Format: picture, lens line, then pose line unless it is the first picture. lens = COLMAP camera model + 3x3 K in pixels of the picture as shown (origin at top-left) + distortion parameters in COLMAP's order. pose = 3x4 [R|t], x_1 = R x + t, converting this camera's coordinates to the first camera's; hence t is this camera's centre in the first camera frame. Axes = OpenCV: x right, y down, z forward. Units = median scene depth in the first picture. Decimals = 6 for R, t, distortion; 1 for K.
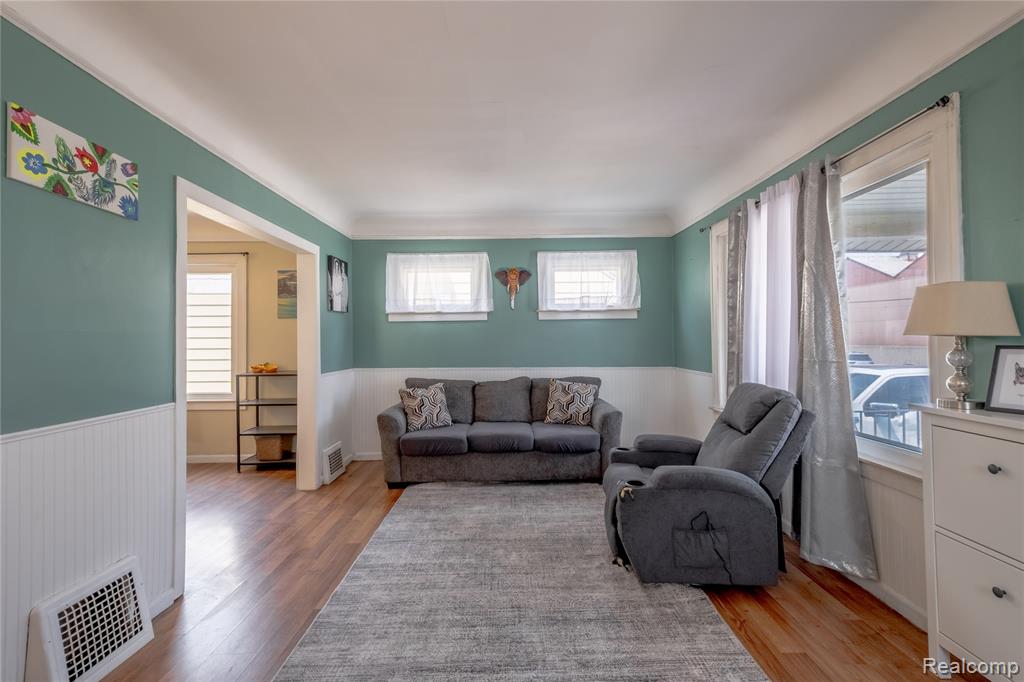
lens RADIAL K [[448.3, 0, 514.4], [0, 448.3, 339.1], [0, 0, 1]] dist [0.012062, 0.000024]
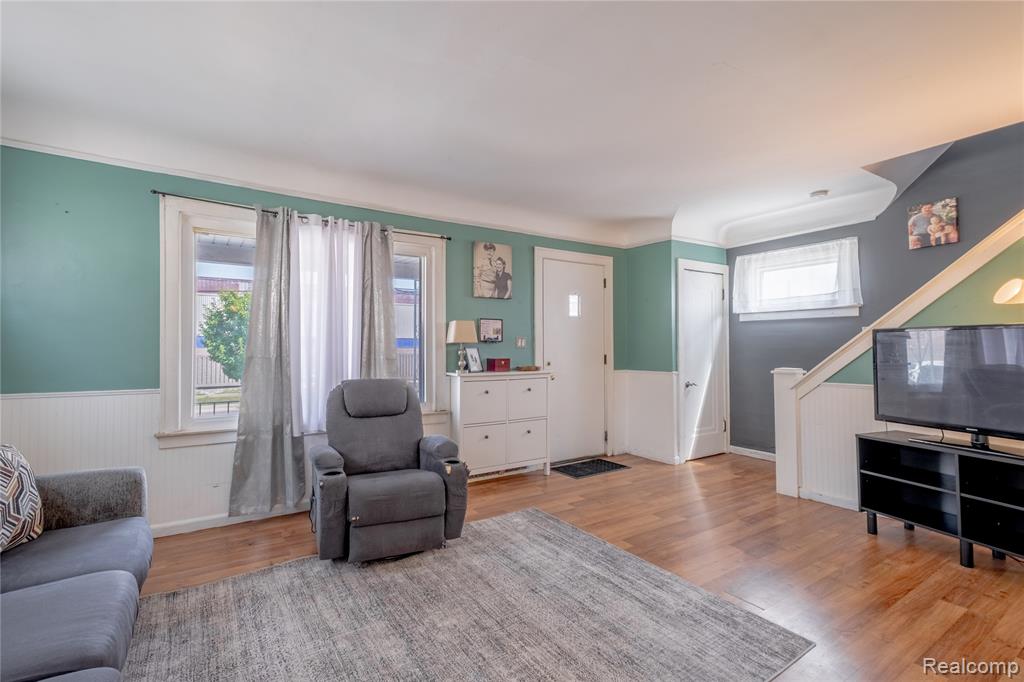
lens RADIAL K [[448.3, 0, 513.1], [0, 448.3, 341.2], [0, 0, 1]] dist [0.012062, 0.000024]
pose [[-0.553689, 0.013710, 0.832611, -0.802694], [0.001384, 0.999878, -0.015544, 0.035338], [-0.832722, -0.007454, -0.553641, 1.549460]]
